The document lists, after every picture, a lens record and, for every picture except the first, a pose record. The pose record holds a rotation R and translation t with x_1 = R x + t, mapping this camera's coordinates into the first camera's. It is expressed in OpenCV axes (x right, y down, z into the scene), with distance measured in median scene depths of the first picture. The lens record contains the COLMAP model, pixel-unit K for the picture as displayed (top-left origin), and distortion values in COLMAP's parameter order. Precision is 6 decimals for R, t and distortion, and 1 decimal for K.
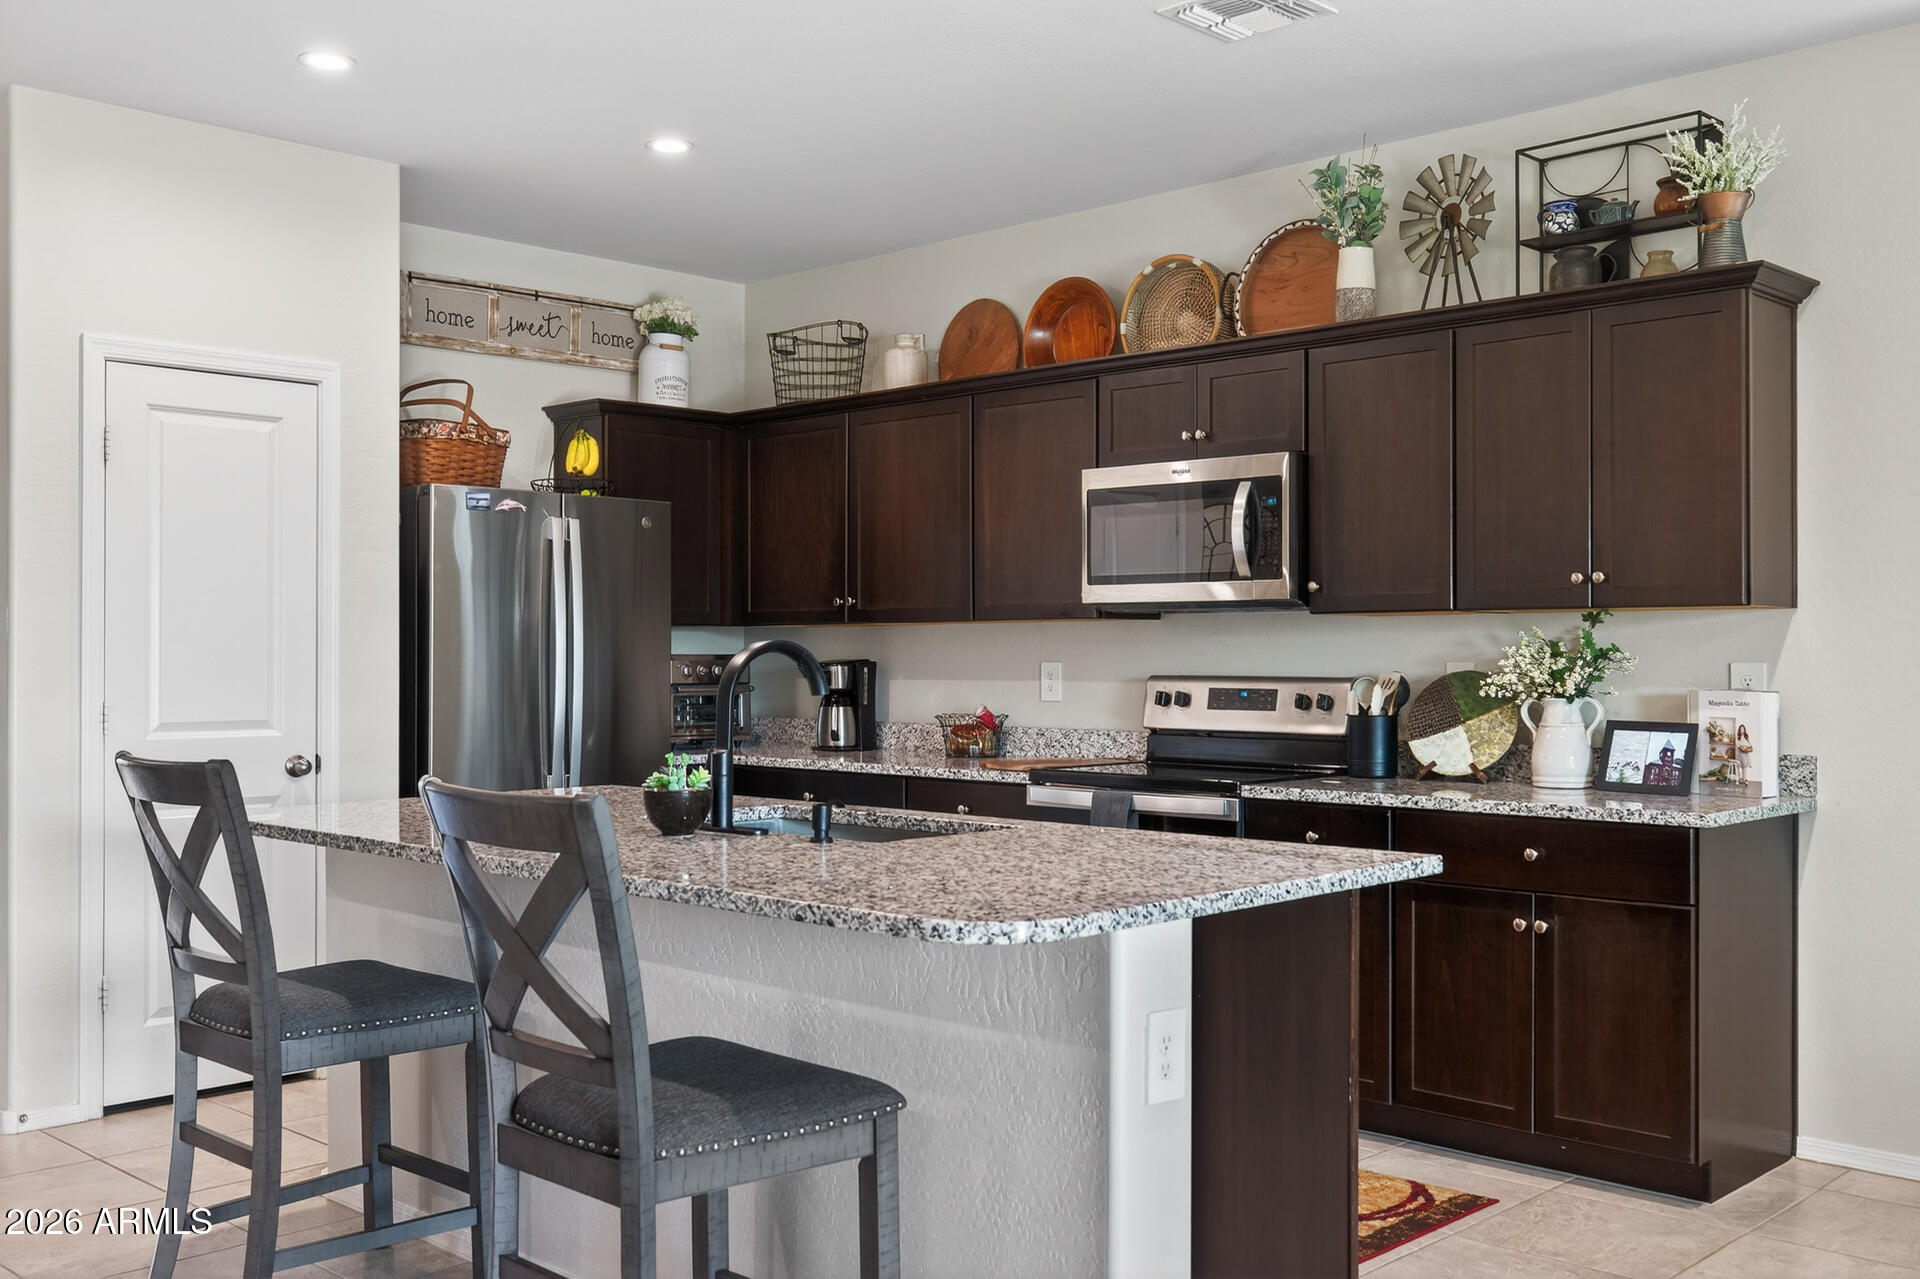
lens RADIAL K [[1825.6, 0, 960.5], [0, 1825.6, 642.4], [0, 0, 1]] dist [0.009115, 0.005855]
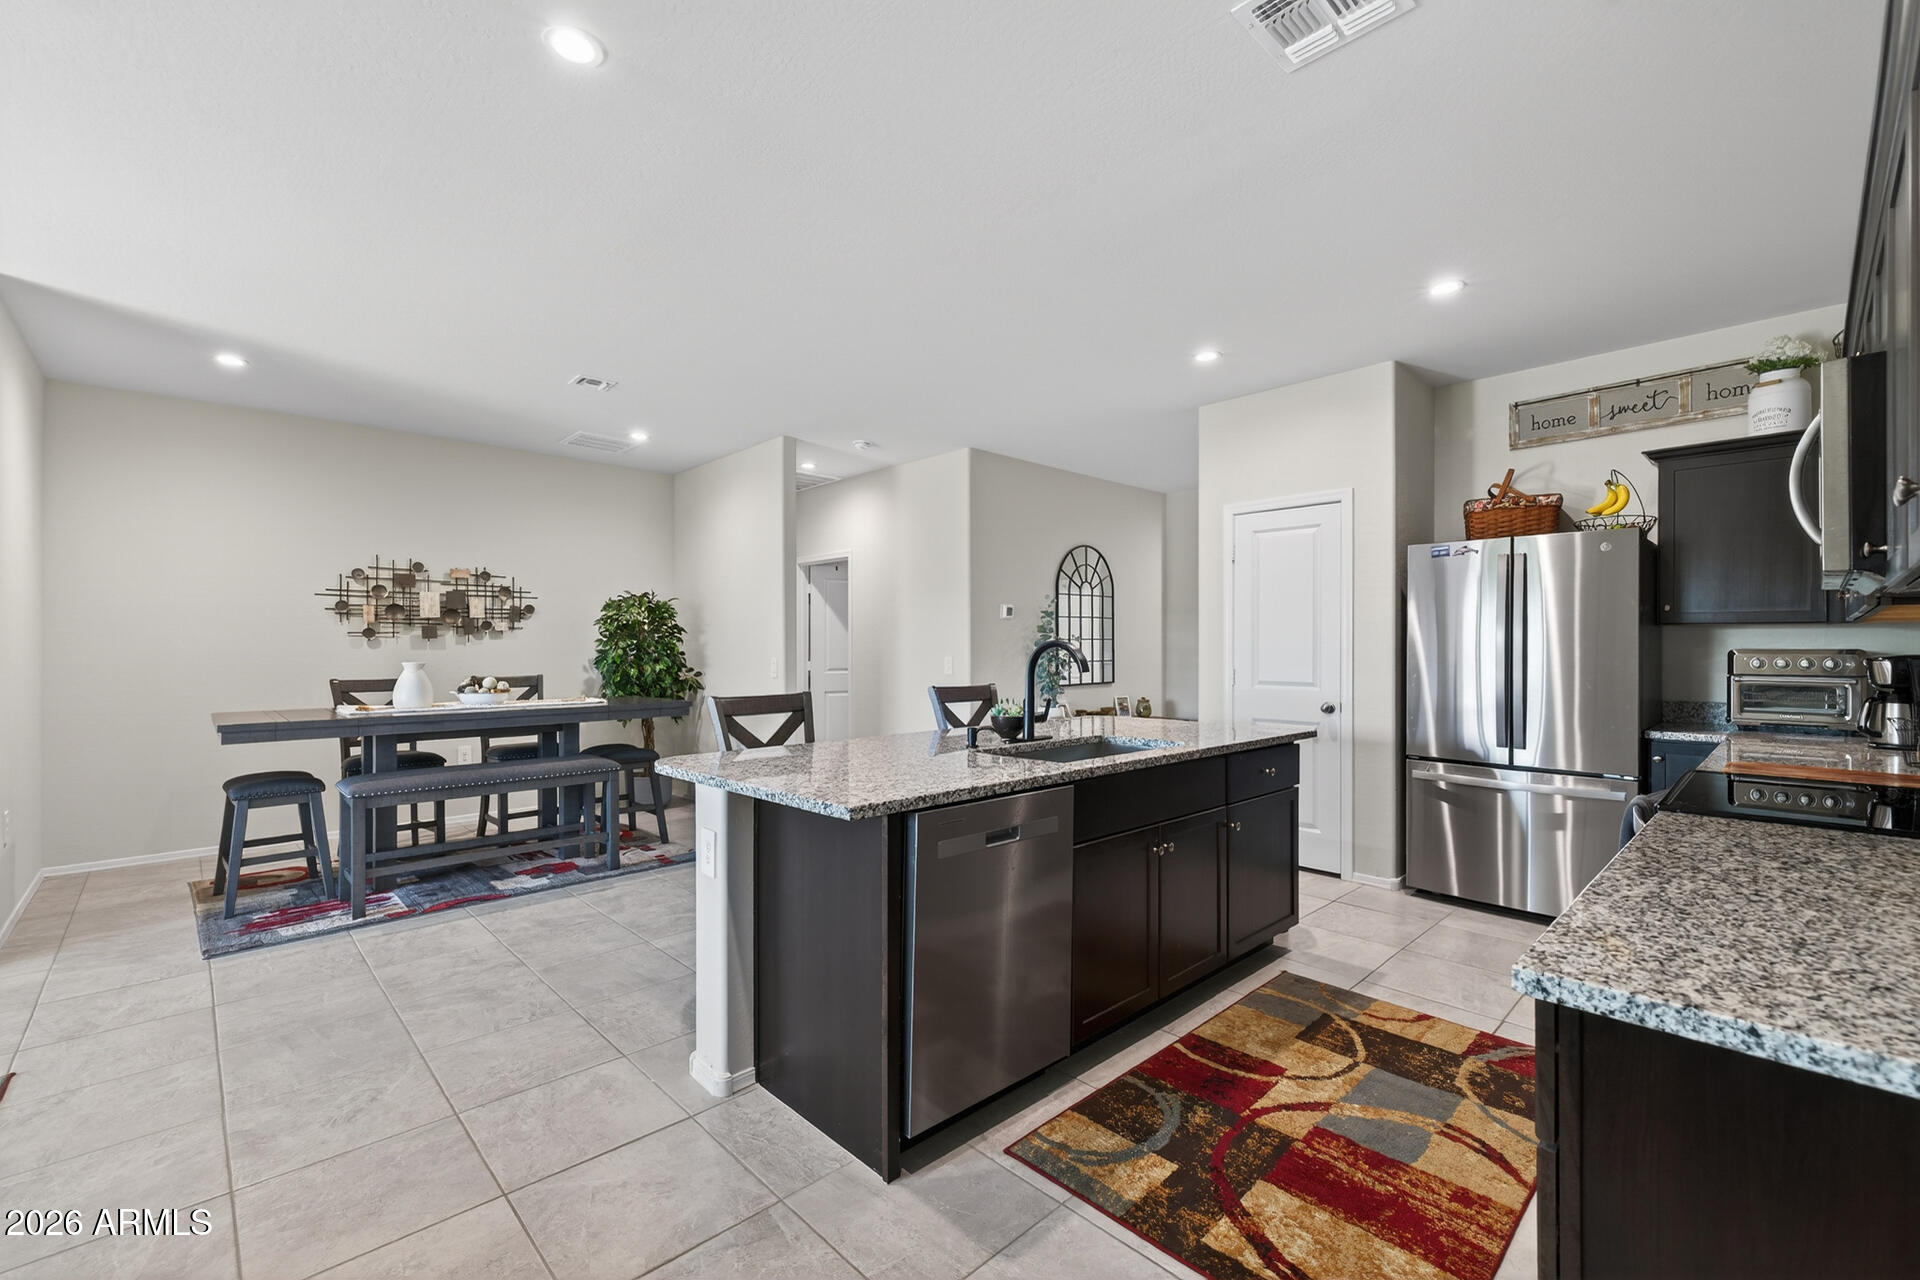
lens RADIAL K [[820.3, 0, 959.8], [0, 820.3, 642.8], [0, 0, 1]] dist [0.003207, 0.000333]
pose [[-0.046162, -0.003719, -0.998927, 0.482868], [0.005759, 0.999975, -0.003989, 0.002280], [0.998917, -0.005937, -0.046139, 0.639814]]
